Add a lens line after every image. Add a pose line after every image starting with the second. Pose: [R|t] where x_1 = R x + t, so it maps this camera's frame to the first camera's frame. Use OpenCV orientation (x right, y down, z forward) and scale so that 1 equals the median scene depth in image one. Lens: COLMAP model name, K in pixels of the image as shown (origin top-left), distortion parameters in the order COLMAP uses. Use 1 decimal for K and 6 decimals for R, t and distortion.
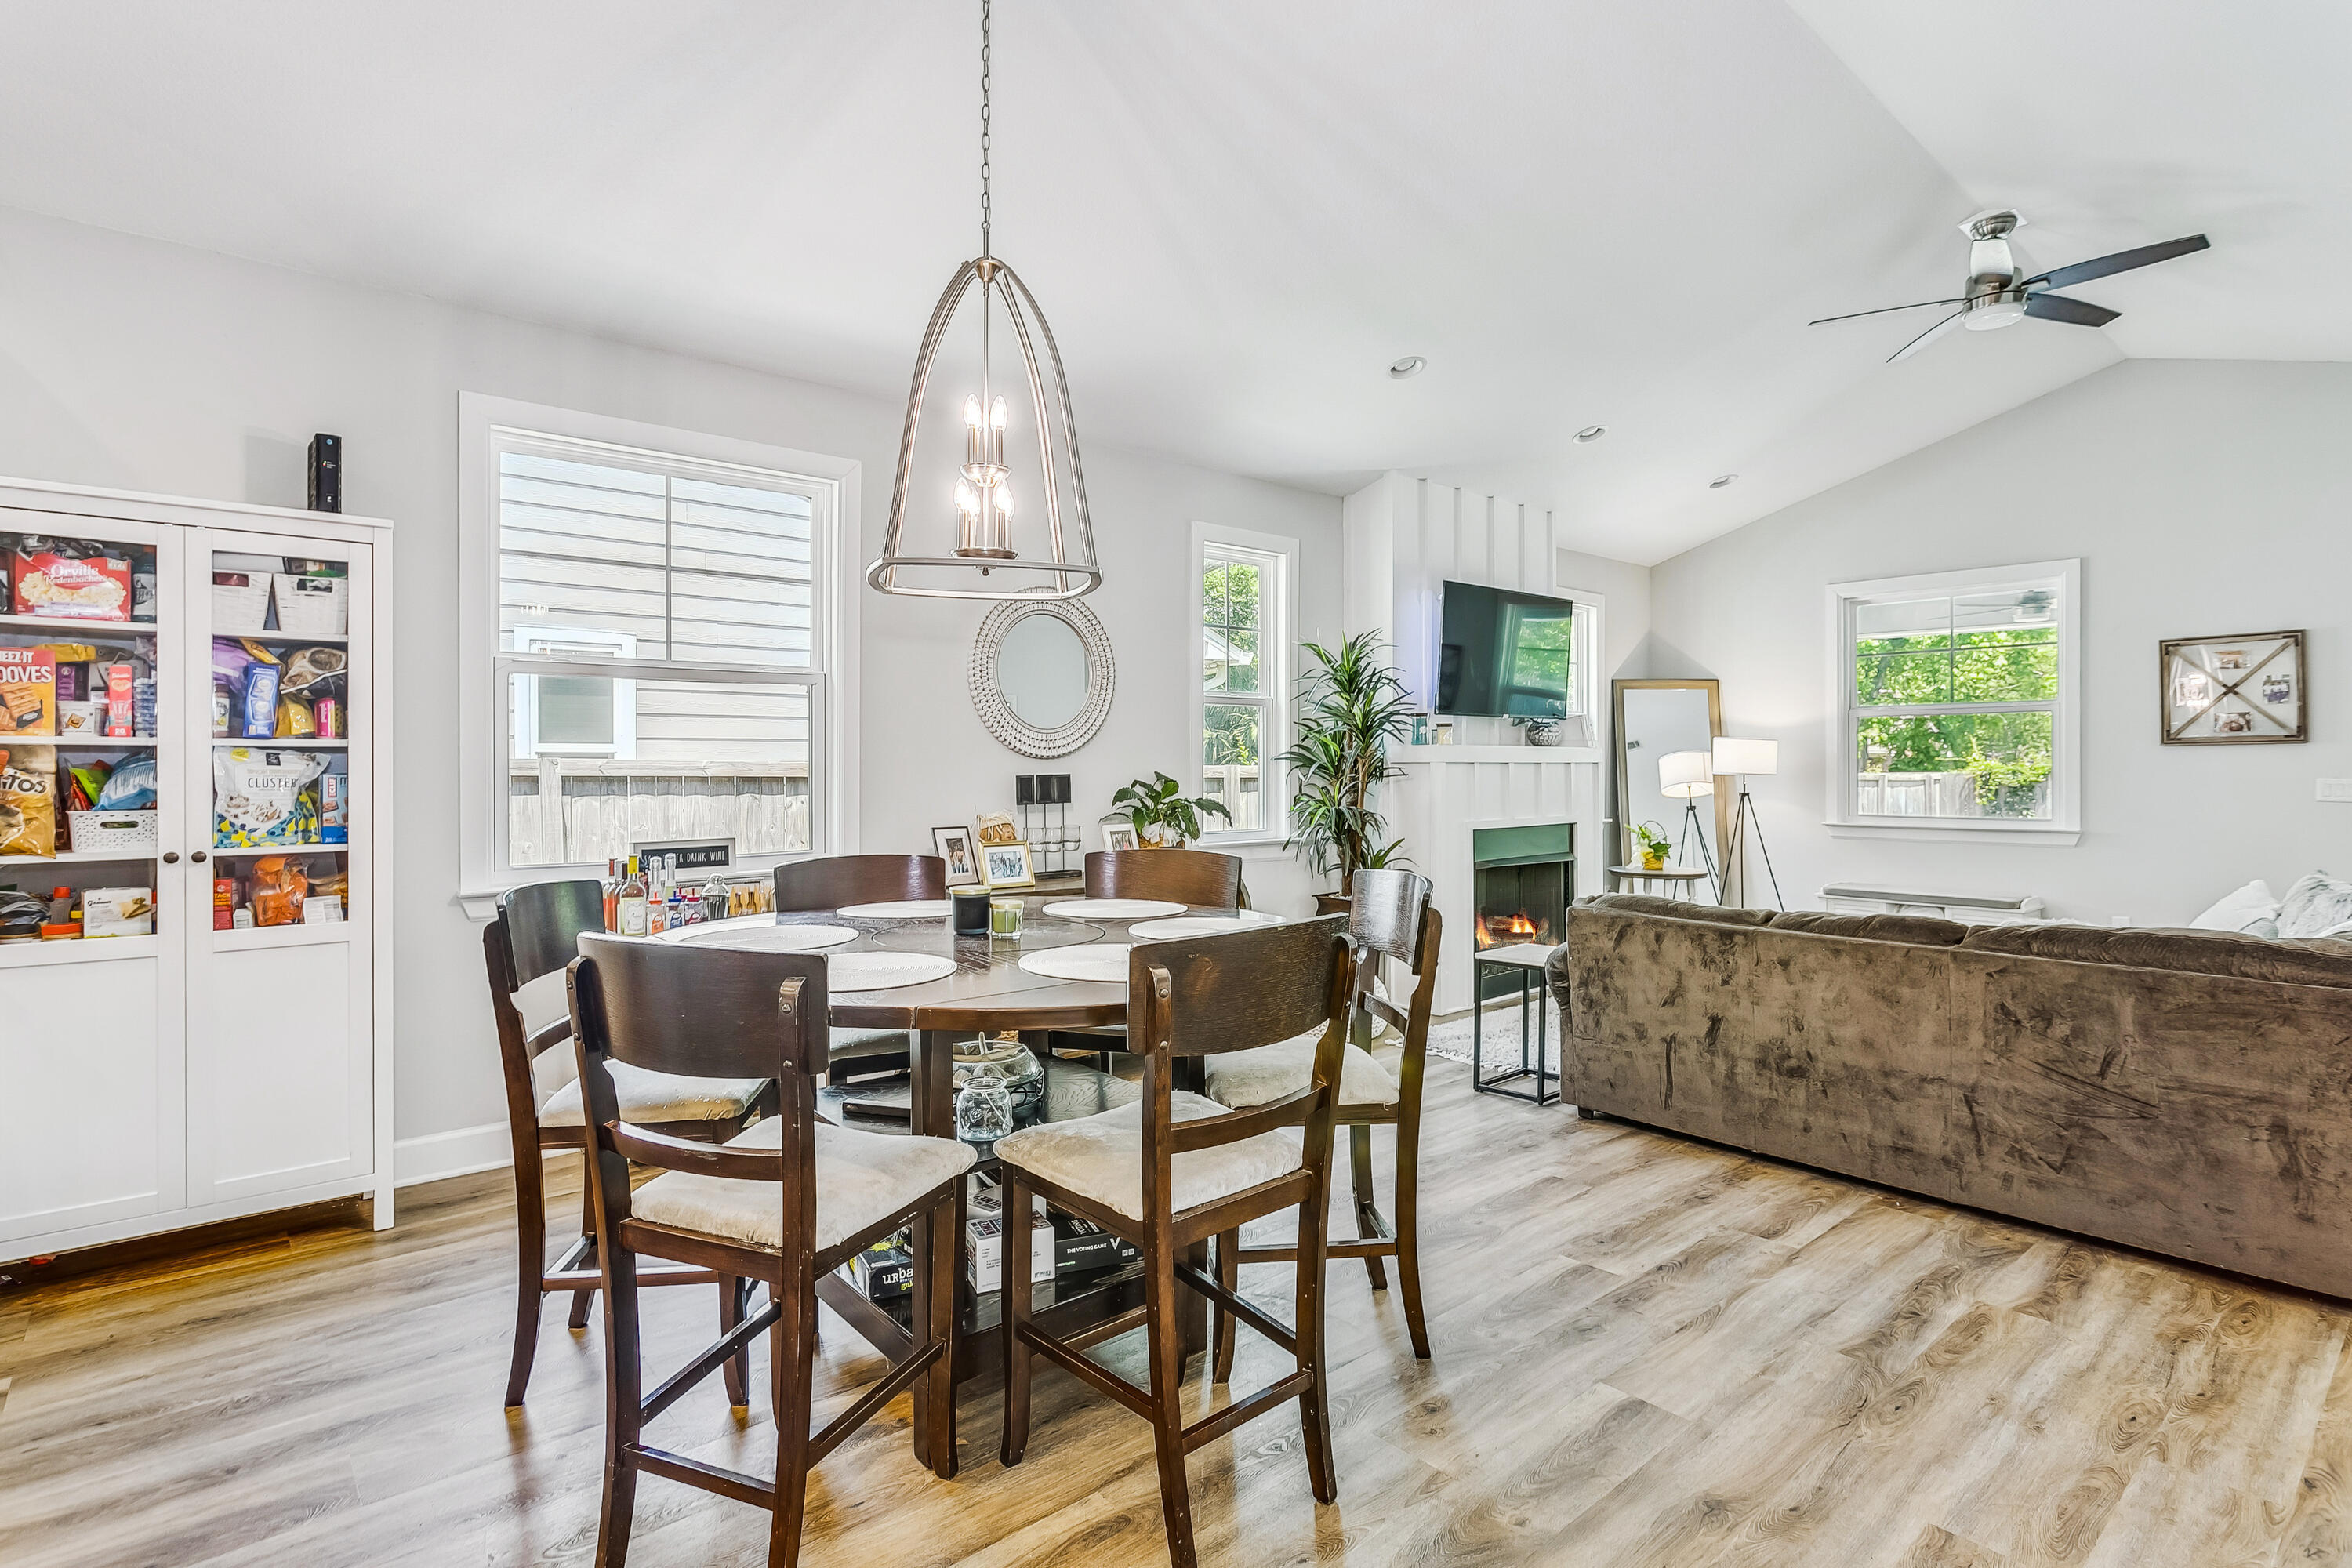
lens RADIAL K [[1163.4, 0, 1169.9], [0, 1163.4, 765.9], [0, 0, 1]] dist [-0.005723, 0.001472]
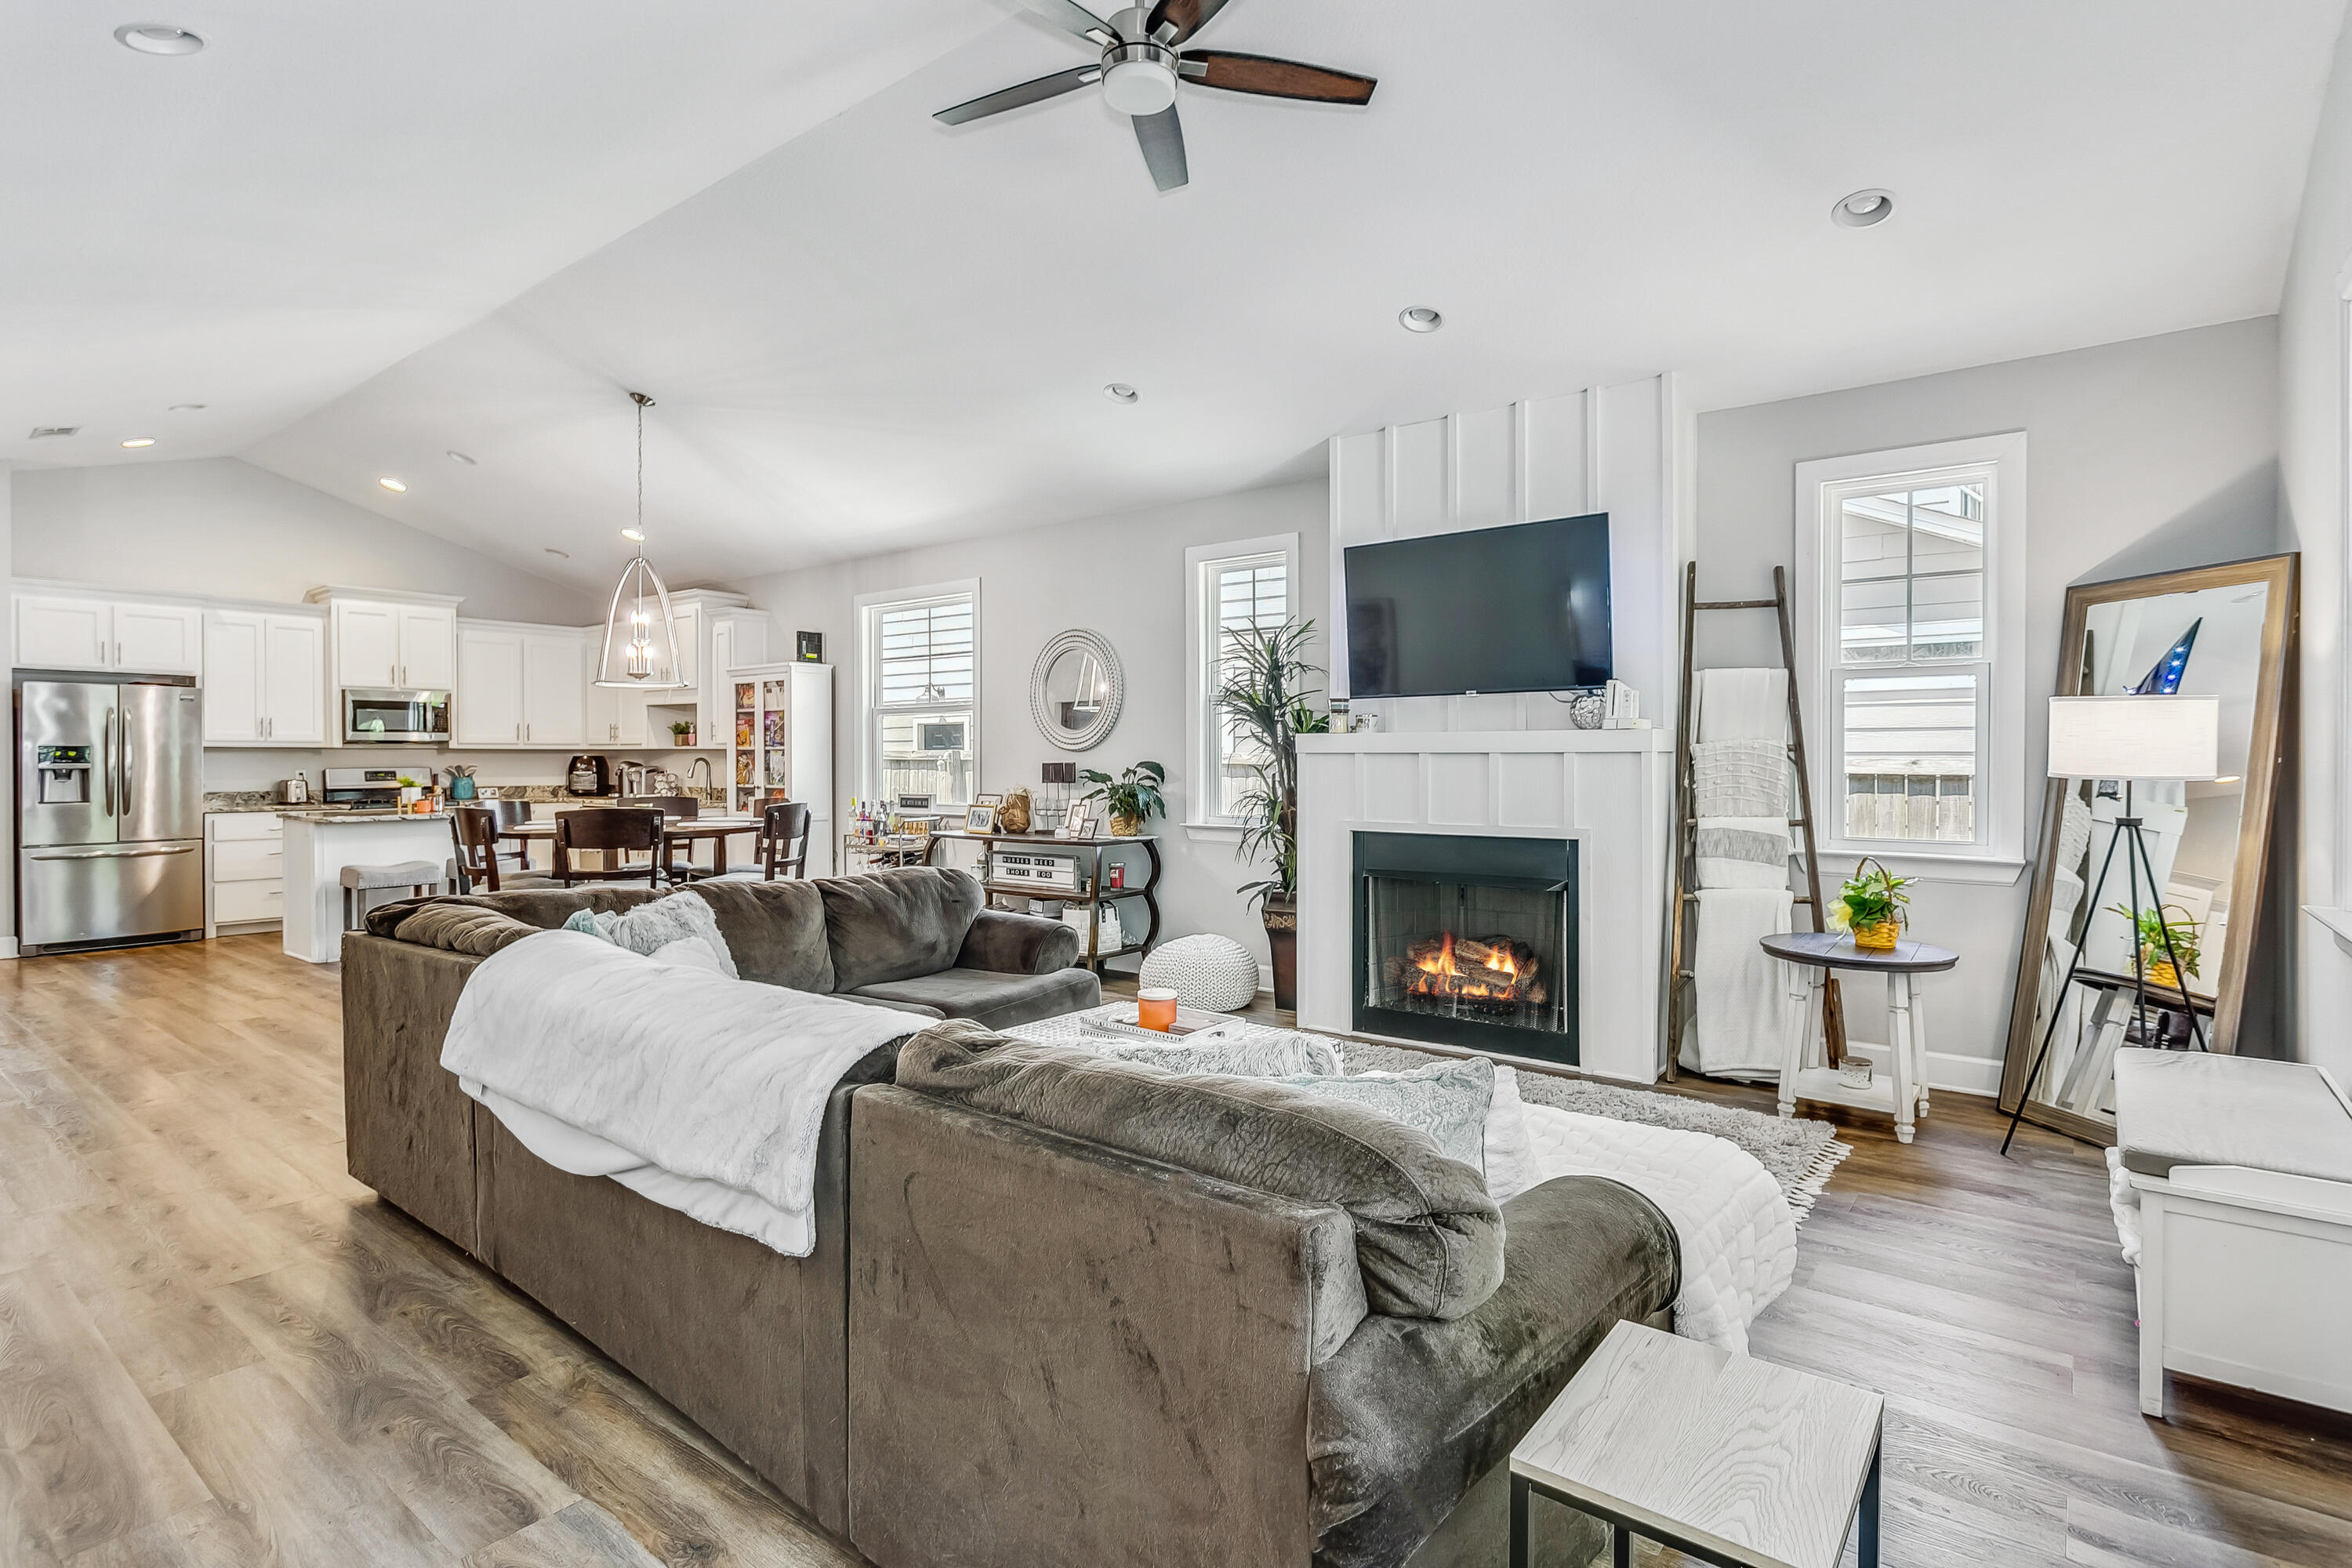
lens RADIAL K [[1163.4, 0, 1169.9], [0, 1163.4, 765.9], [0, 0, 1]] dist [-0.005723, 0.001472]
pose [[0.185147, 0.007349, -0.982683, 2.074300], [-0.002569, 0.999972, 0.006994, 0.001509], [0.982707, 0.001230, 0.185161, 1.371928]]
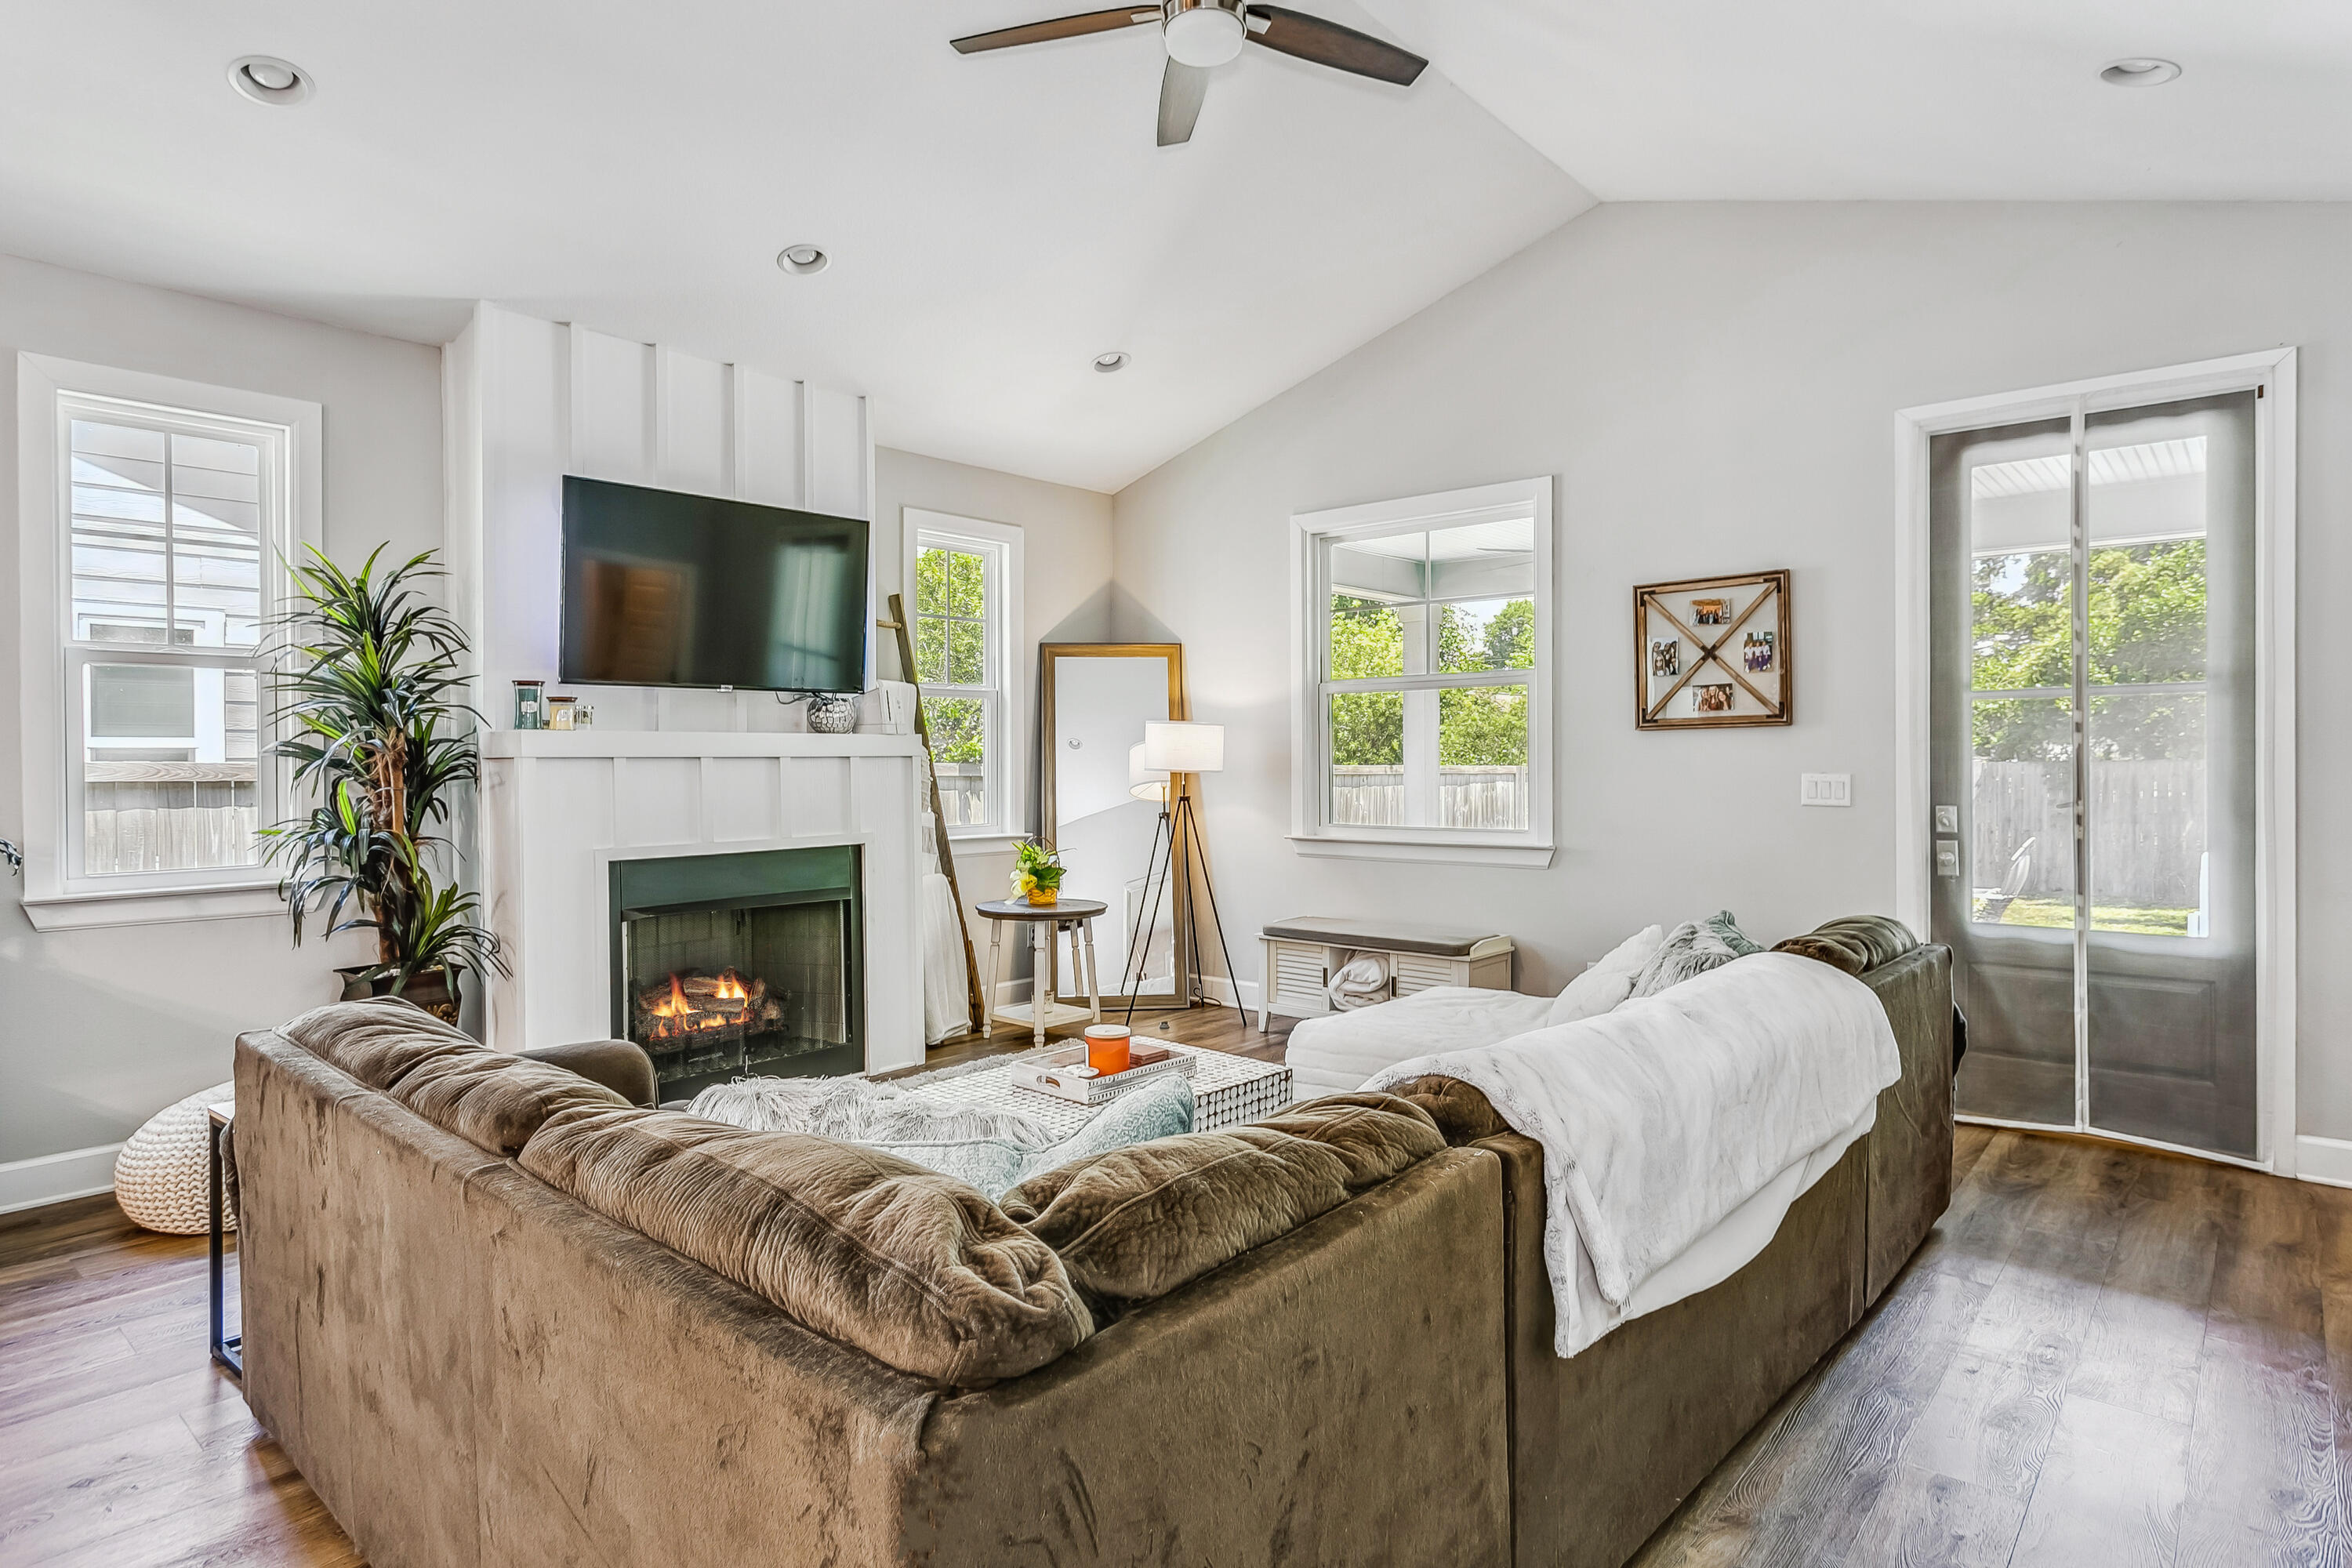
lens RADIAL K [[1267.4, 0, 1167.7], [0, 1267.4, 767.4], [0, 0, 1]] dist [-0.003302, 0.001024]
pose [[0.990995, -0.004800, 0.133814, 0.924021], [0.004086, 0.999976, 0.005608, 0.000719], [-0.133837, -0.005011, 0.990991, 0.500565]]
